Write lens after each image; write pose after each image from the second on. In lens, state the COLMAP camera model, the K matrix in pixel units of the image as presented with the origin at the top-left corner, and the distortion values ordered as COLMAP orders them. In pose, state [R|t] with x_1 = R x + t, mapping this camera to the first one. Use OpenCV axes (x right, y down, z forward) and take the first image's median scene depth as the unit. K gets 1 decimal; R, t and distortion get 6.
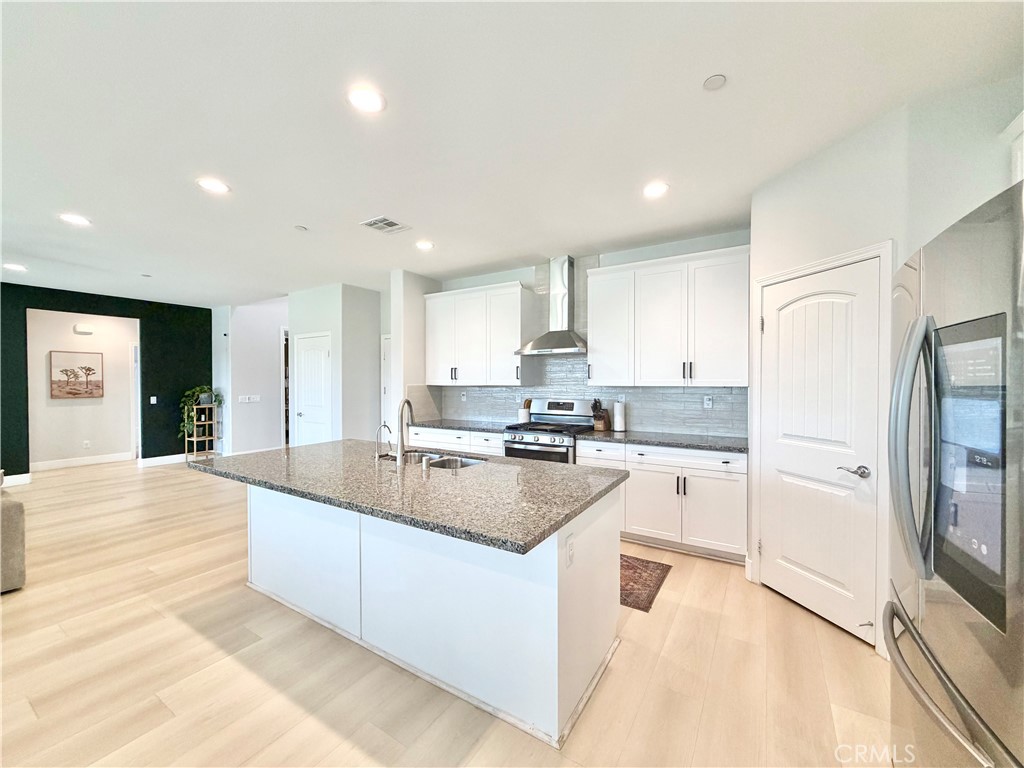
lens RADIAL K [[406.8, 0, 510.1], [0, 406.8, 385.8], [0, 0, 1]] dist [0.002255, 0.000058]
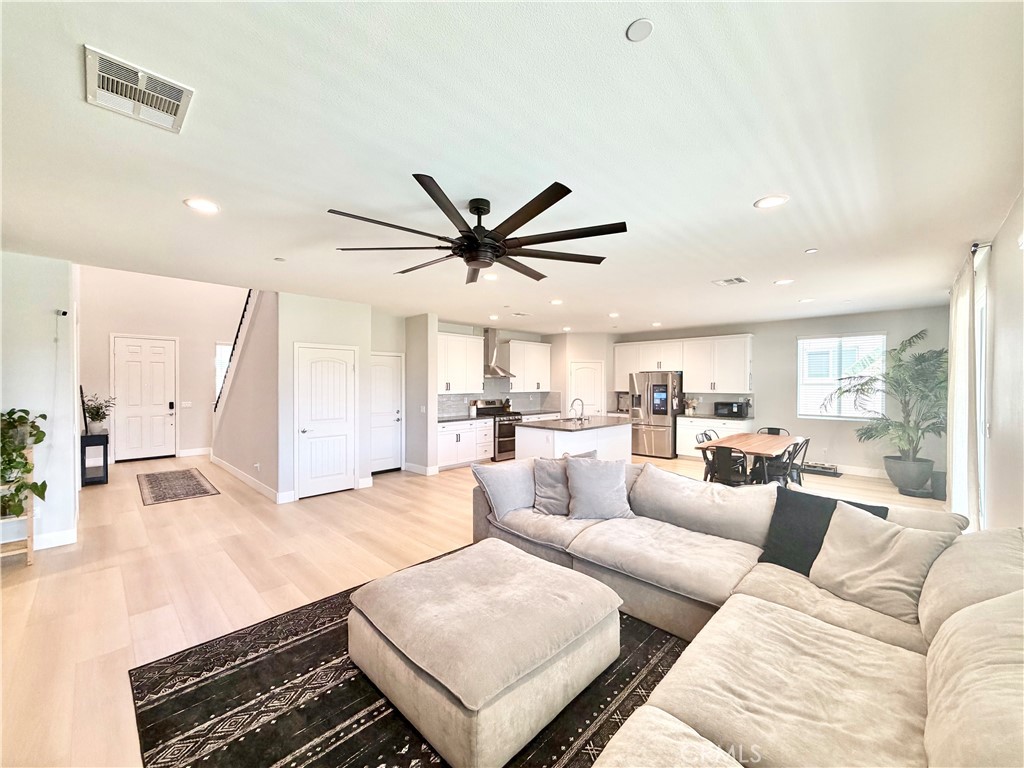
lens RADIAL K [[406.8, 0, 510.1], [0, 406.8, 385.8], [0, 0, 1]] dist [0.002255, 0.000058]
pose [[0.203229, -0.008549, 0.979094, -1.660640], [0.002001, 0.999963, 0.008316, -0.047172], [-0.979129, 0.000269, 0.203239, 0.469204]]
